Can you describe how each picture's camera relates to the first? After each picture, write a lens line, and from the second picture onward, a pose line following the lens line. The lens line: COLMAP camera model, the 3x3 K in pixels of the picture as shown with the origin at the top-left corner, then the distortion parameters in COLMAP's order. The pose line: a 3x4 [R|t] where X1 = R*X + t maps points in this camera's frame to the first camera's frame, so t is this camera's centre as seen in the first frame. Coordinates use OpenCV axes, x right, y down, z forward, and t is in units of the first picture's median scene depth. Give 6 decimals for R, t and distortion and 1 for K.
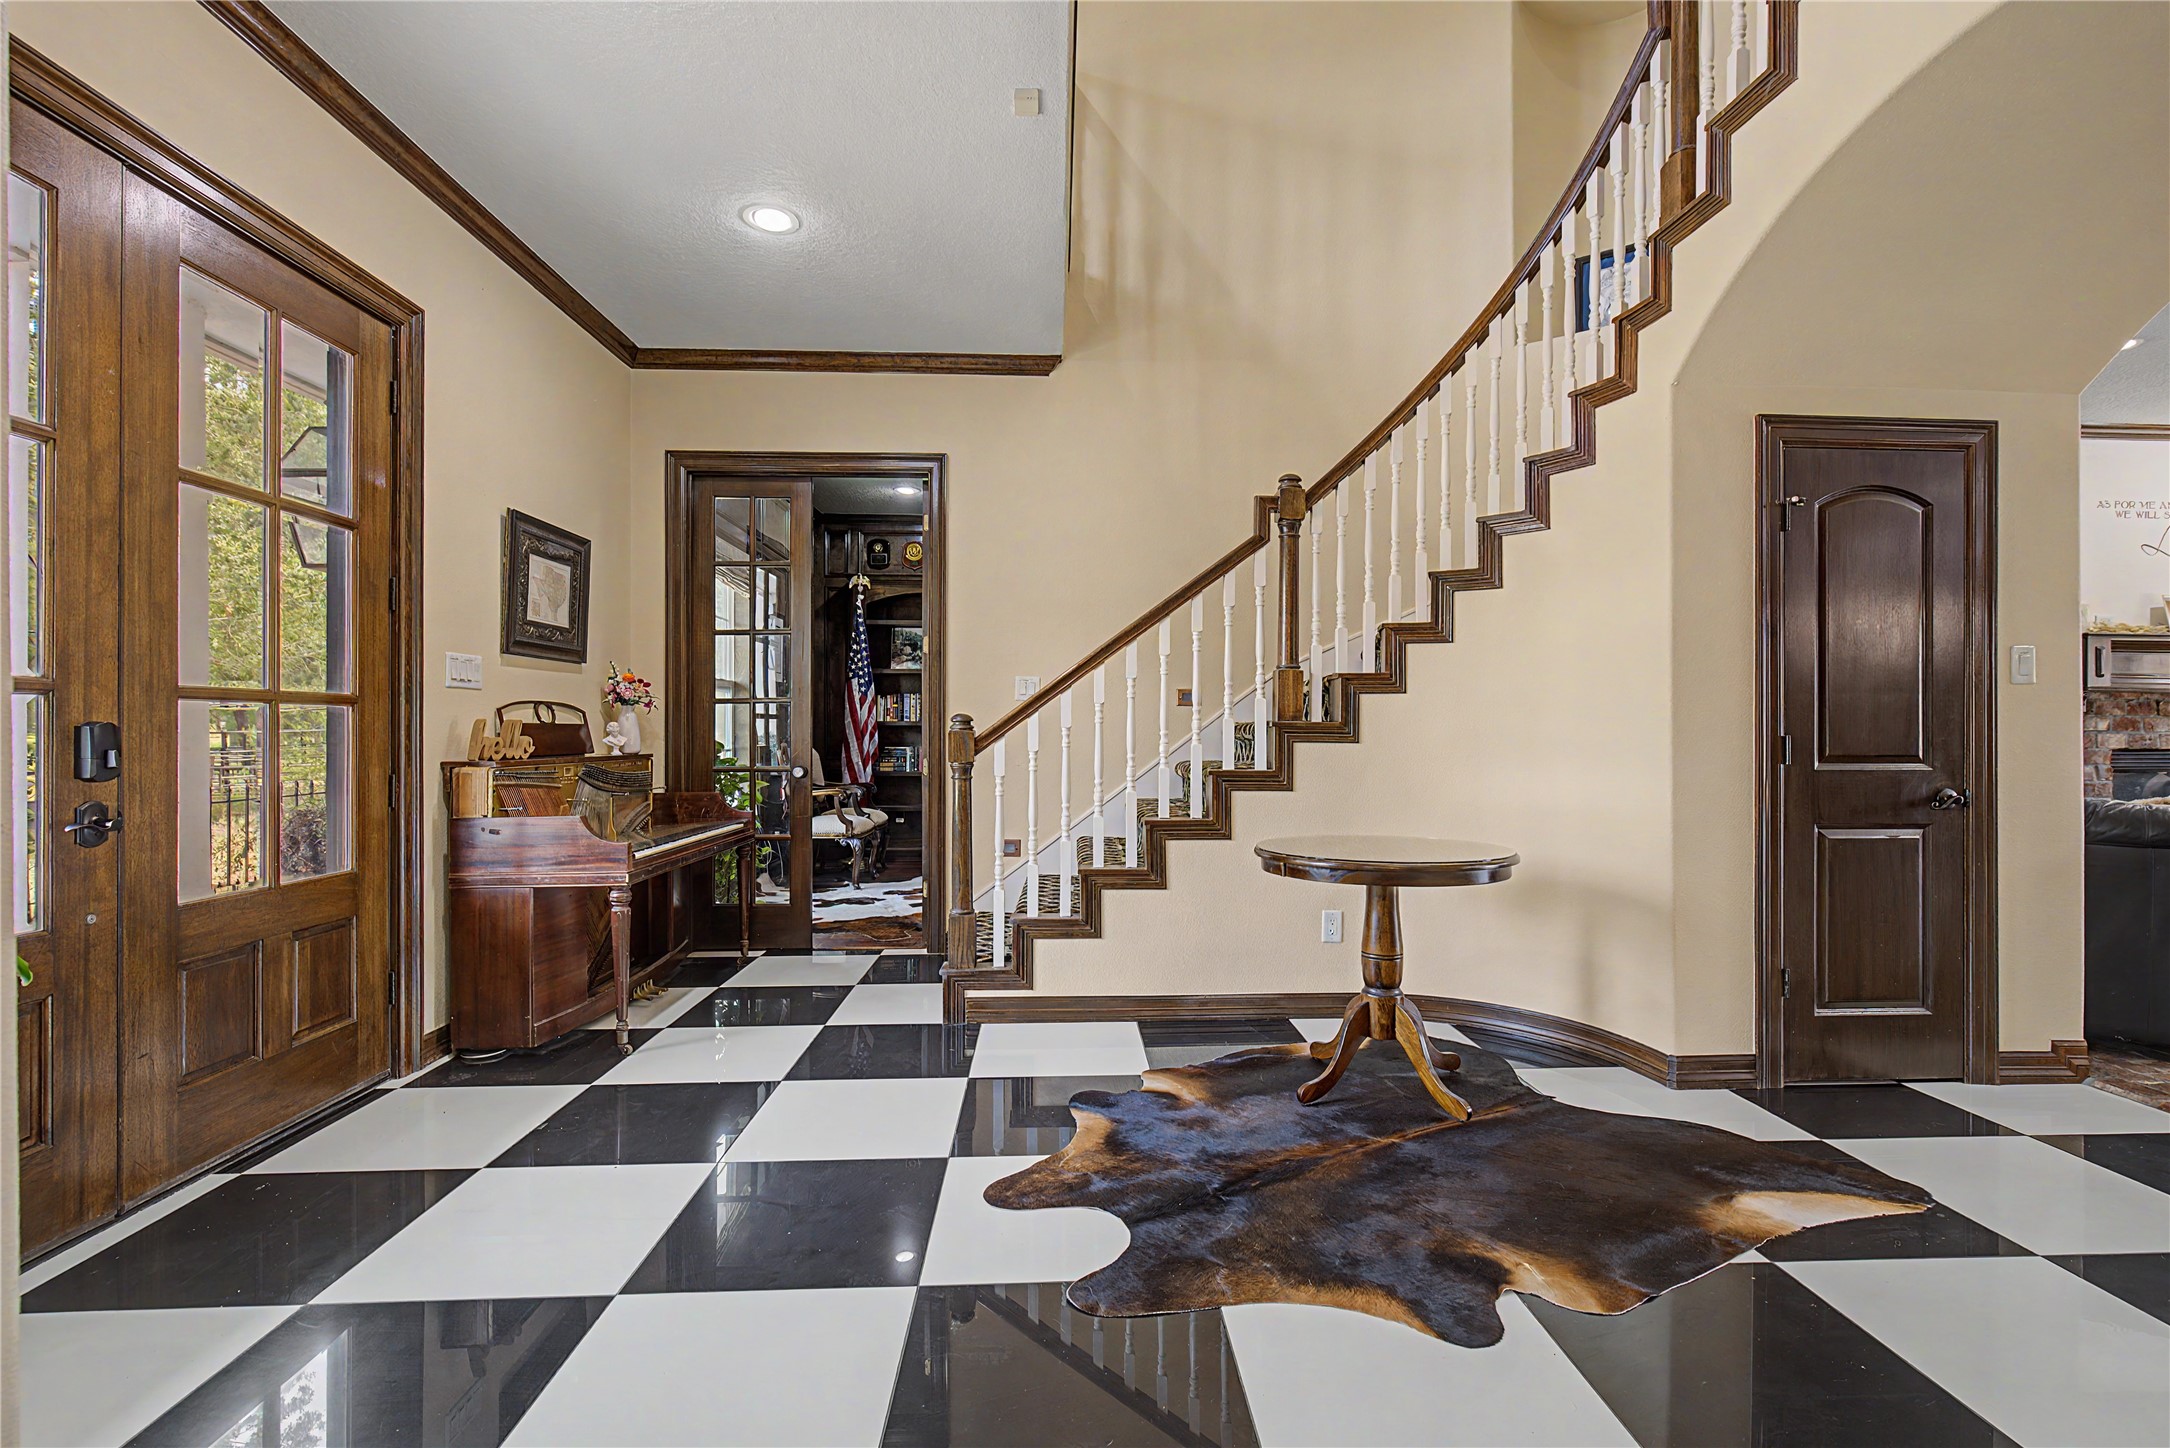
lens RADIAL K [[990.6, 0, 1100.4], [0, 990.6, 722.9], [0, 0, 1]] dist [-0.000301, 0.000677]
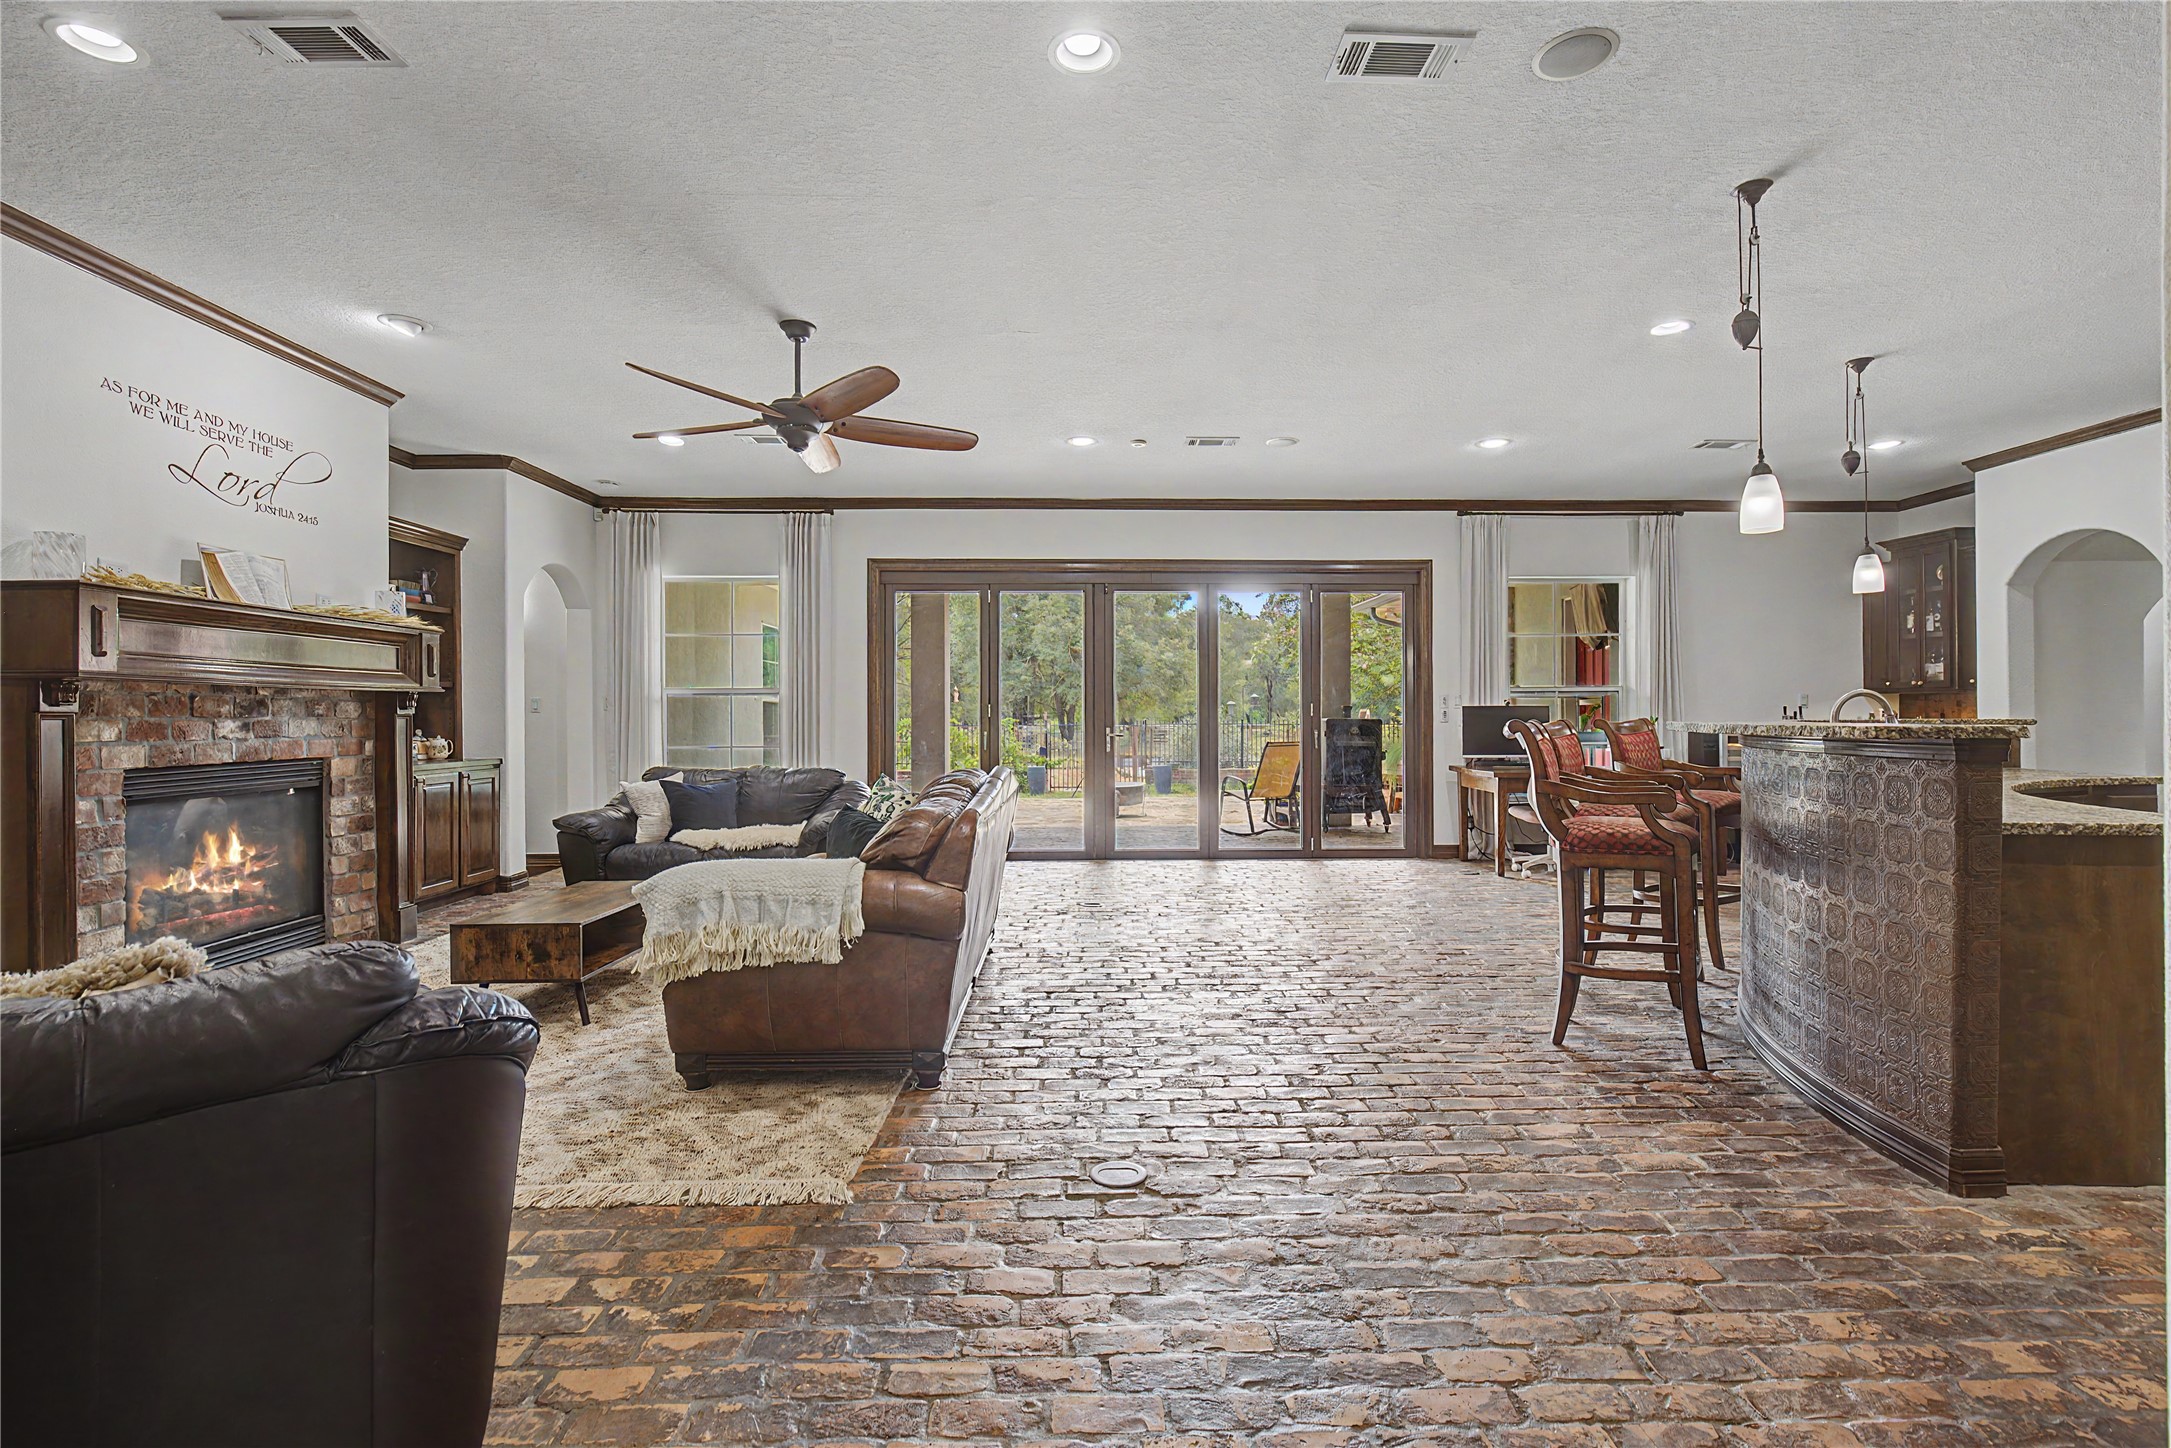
lens RADIAL K [[991.1, 0, 1087.6], [0, 991.1, 702.7], [0, 0, 1]] dist [-0.000301, 0.000677]
pose [[0.038211, 0.004648, 0.999259, 0.618267], [0.007597, 0.999959, -0.004942, -0.014013], [-0.999241, 0.007780, 0.038175, 0.540723]]
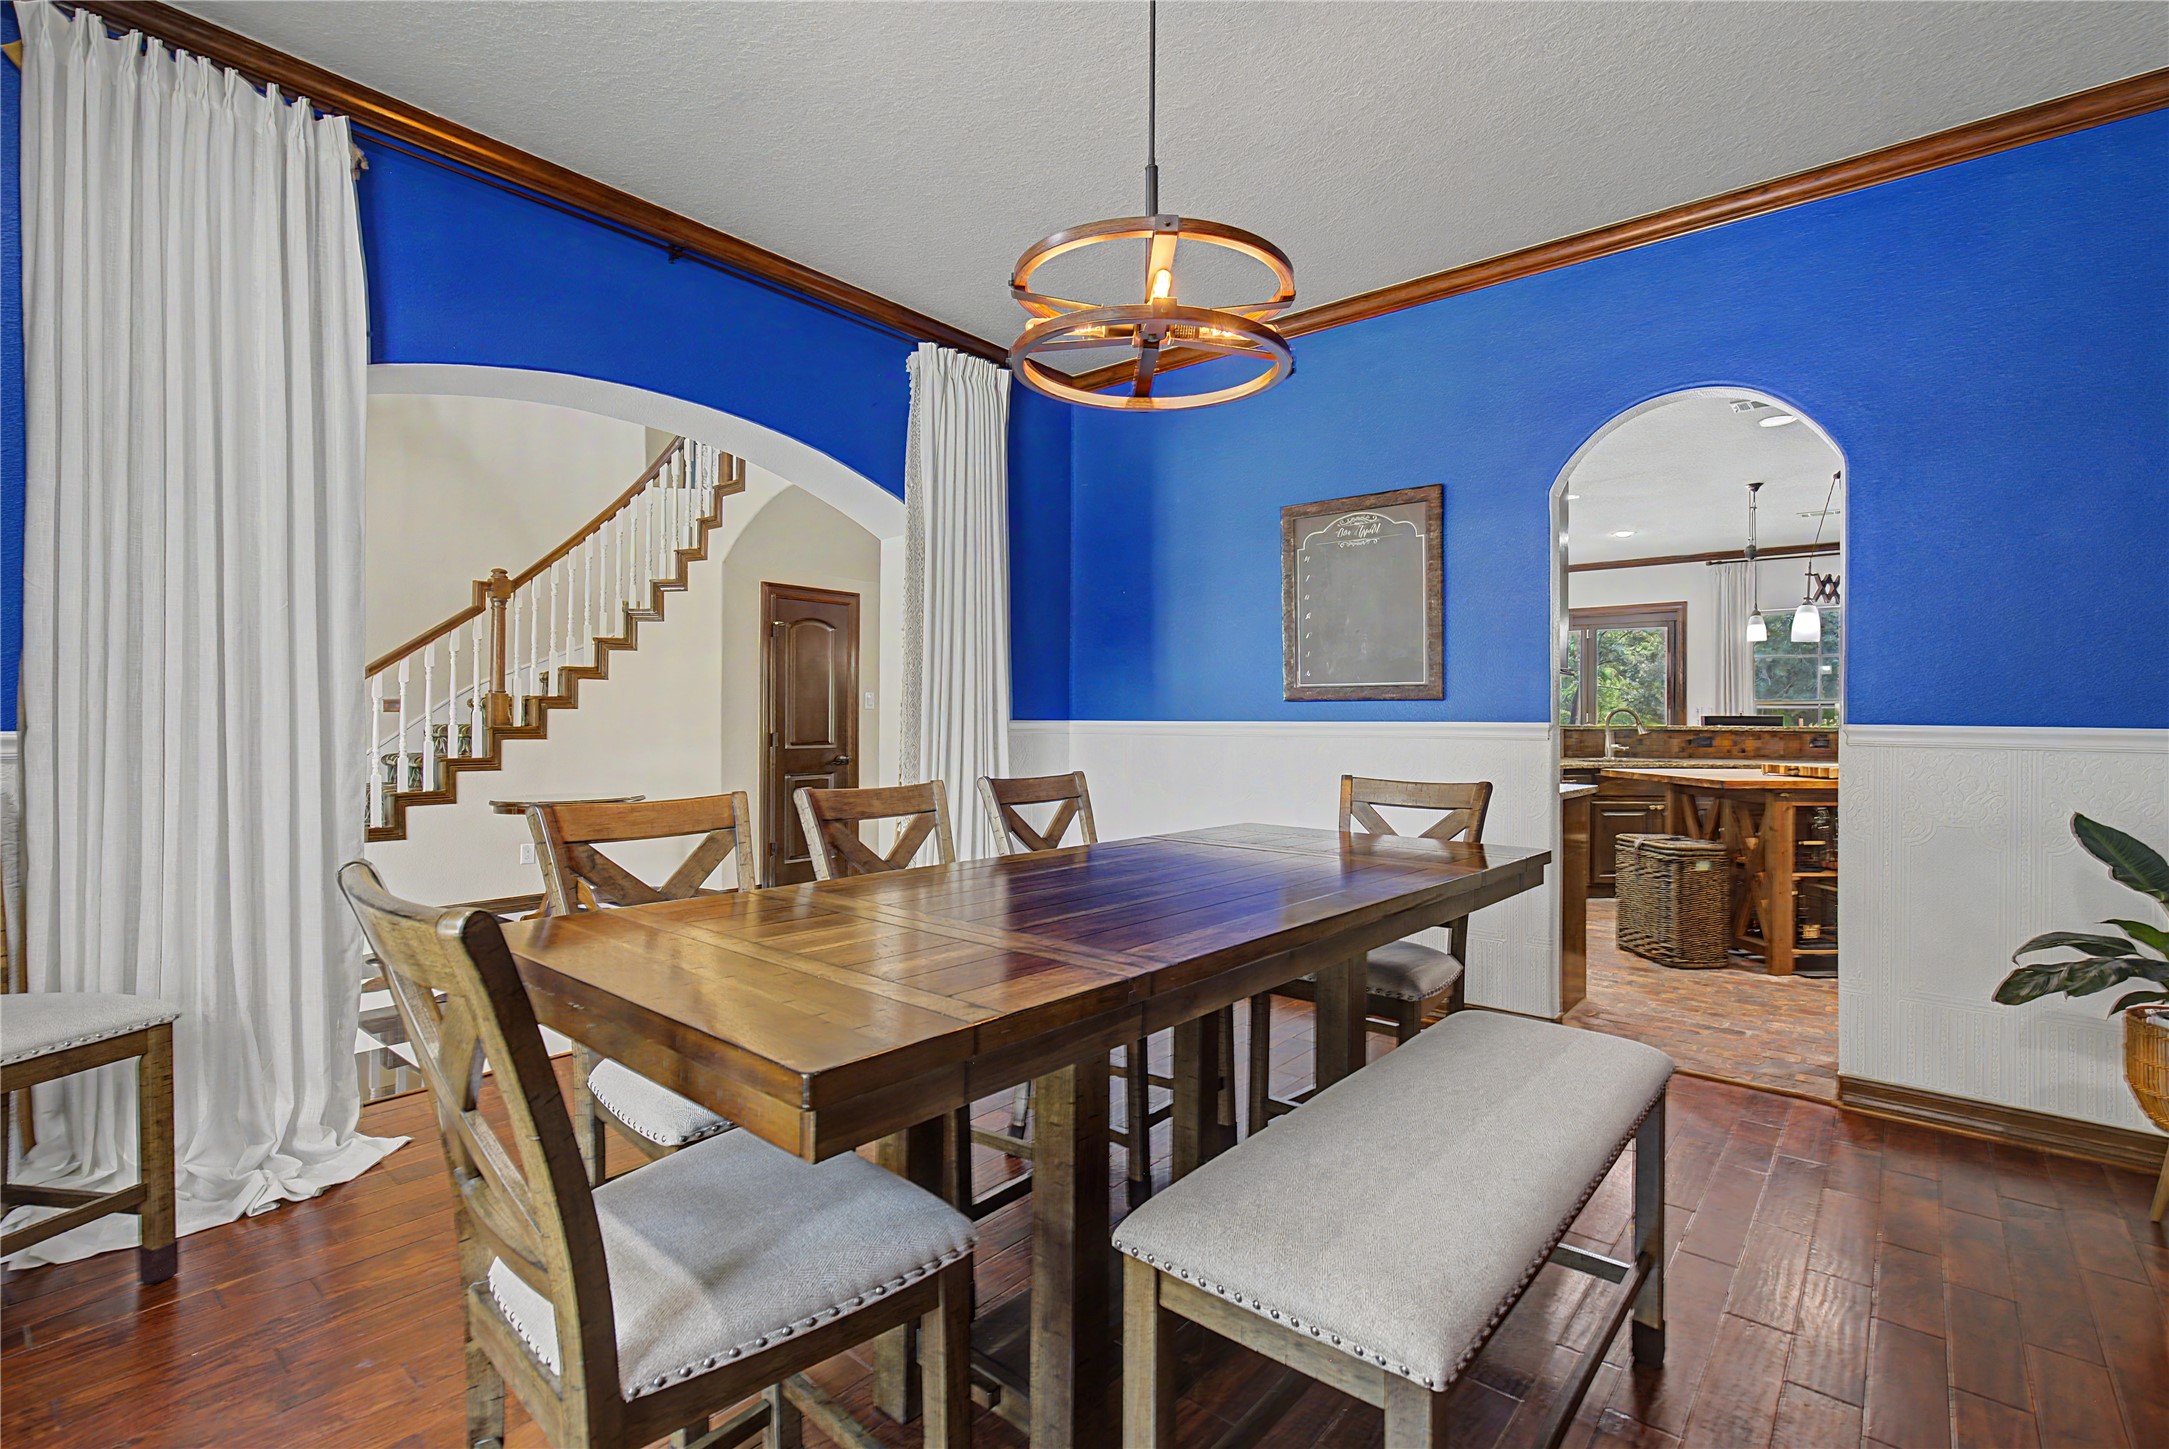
lens RADIAL K [[990.1, 0, 1095.2], [0, 990.1, 718.8], [0, 0, 1]] dist [-0.000301, 0.000677]
pose [[0.678213, 0.000703, 0.734865, -0.322577], [-0.005667, 0.999975, 0.004274, -0.025104], [-0.734843, -0.007063, 0.678200, -0.761304]]
